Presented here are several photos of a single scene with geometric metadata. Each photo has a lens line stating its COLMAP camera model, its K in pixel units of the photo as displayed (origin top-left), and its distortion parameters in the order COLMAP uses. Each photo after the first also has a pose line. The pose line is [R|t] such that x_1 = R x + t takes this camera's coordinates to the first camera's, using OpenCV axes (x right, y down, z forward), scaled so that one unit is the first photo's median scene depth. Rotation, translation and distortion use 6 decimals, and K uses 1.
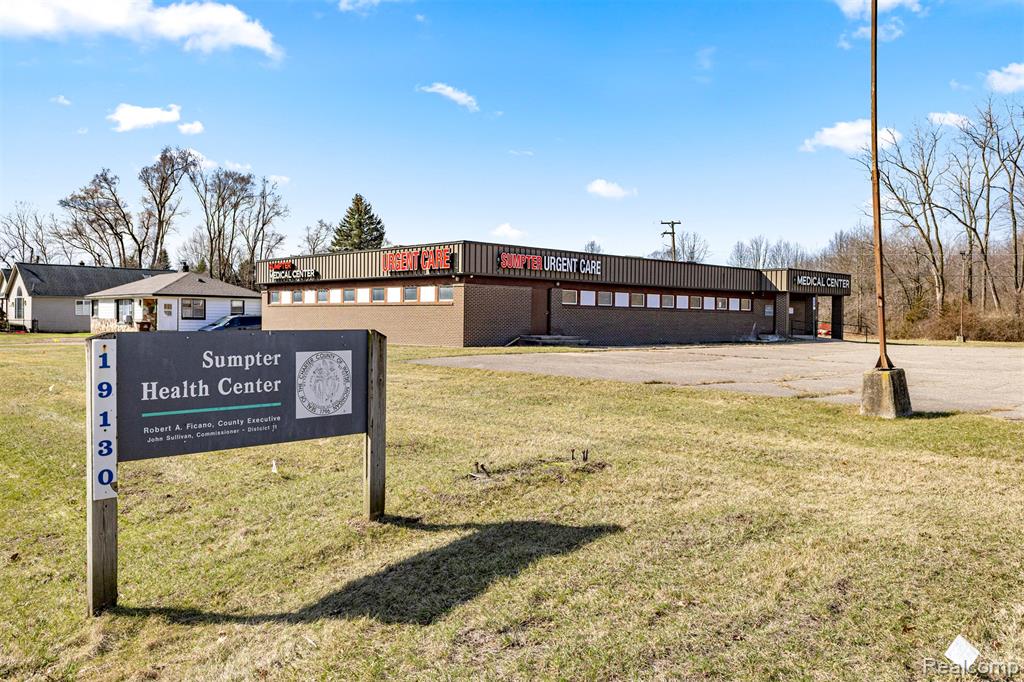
lens RADIAL K [[870.8, 0, 512.0], [0, 870.8, 341.0], [0, 0, 1]] dist [0.005484, -0.001302]
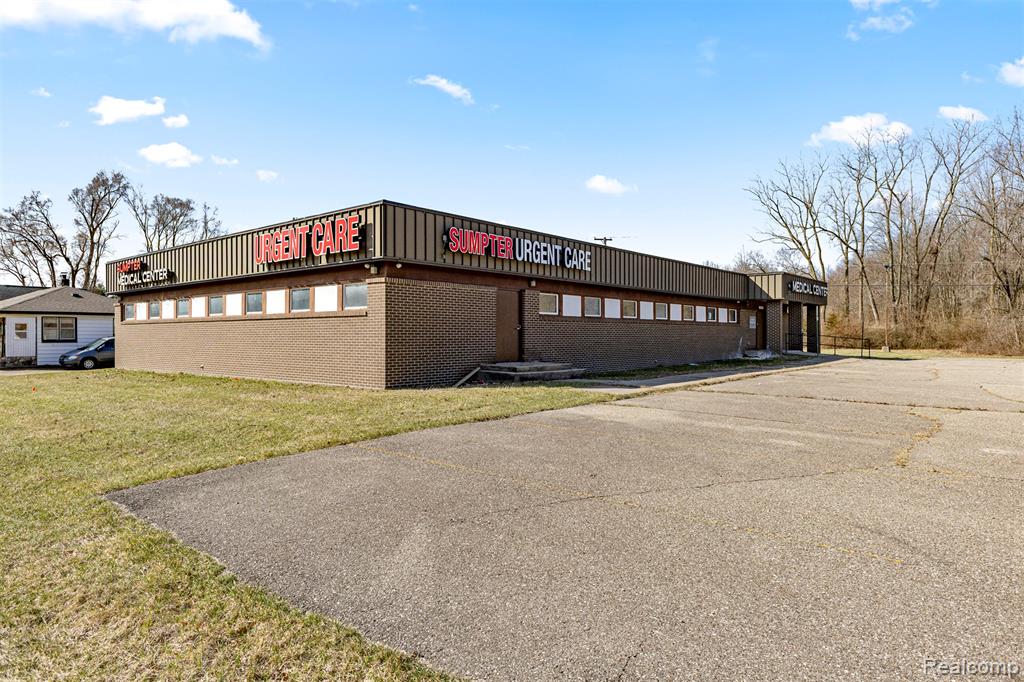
lens RADIAL K [[649.6, 0, 512.0], [0, 649.6, 341.0], [0, 0, 1]] dist [0.035311, -0.014650]
pose [[0.993940, -0.015158, 0.108874, -0.017563], [0.016778, 0.999761, -0.013980, -0.015092], [-0.108636, 0.015722, 0.993957, 0.507274]]
